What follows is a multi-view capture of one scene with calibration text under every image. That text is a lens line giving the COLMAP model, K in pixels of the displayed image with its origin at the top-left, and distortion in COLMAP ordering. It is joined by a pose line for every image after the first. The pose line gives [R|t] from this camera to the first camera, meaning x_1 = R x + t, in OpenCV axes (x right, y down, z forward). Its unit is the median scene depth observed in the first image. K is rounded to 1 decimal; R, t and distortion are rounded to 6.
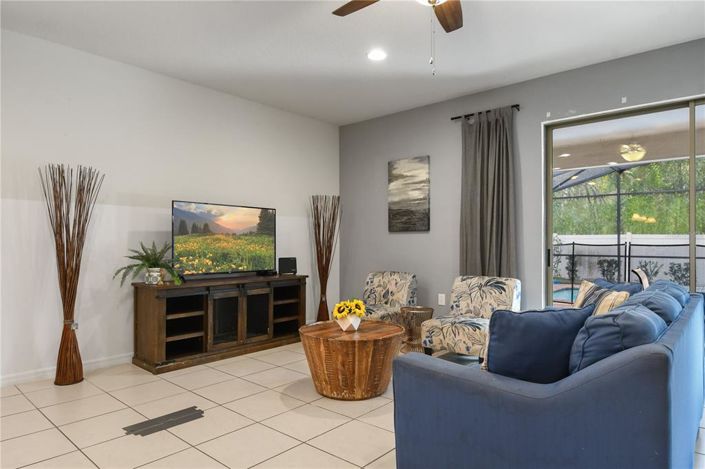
lens RADIAL K [[433.0, 0, 355.8], [0, 433.0, 244.7], [0, 0, 1]] dist [0.001151, -0.001201]
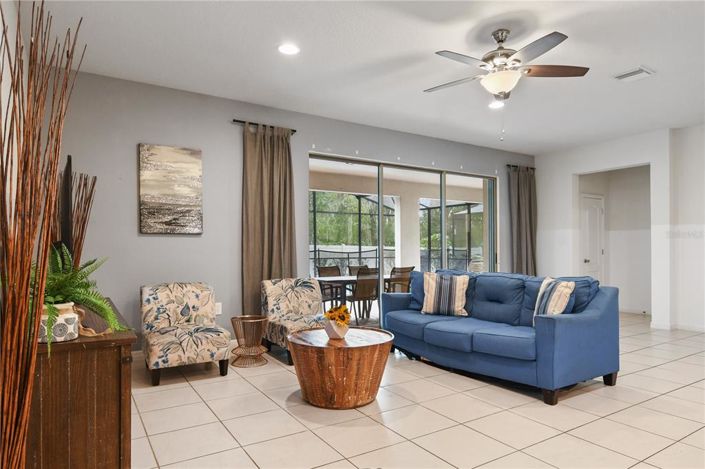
lens RADIAL K [[433.0, 0, 355.8], [0, 433.0, 244.7], [0, 0, 1]] dist [0.001151, -0.001201]
pose [[0.276015, 0.010783, 0.961093, -0.708054], [0.002112, 0.999928, -0.011825, 0.000591], [-0.961151, 0.005293, 0.275972, 0.523611]]
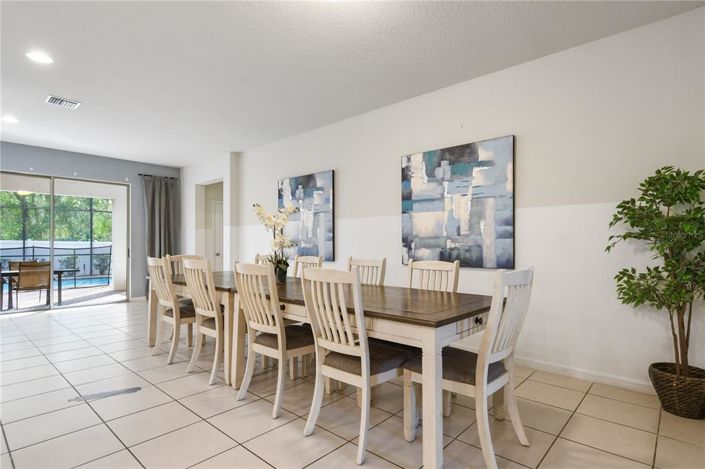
lens RADIAL K [[362.5, 0, 352.3], [0, 362.5, 240.2], [0, 0, 1]] dist [0.016311, -0.000168]
pose [[0.014378, 0.013818, 0.999801, -0.602642], [0.005734, 0.999887, -0.013901, 0.005225], [-0.999880, 0.005933, 0.014297, -0.571712]]
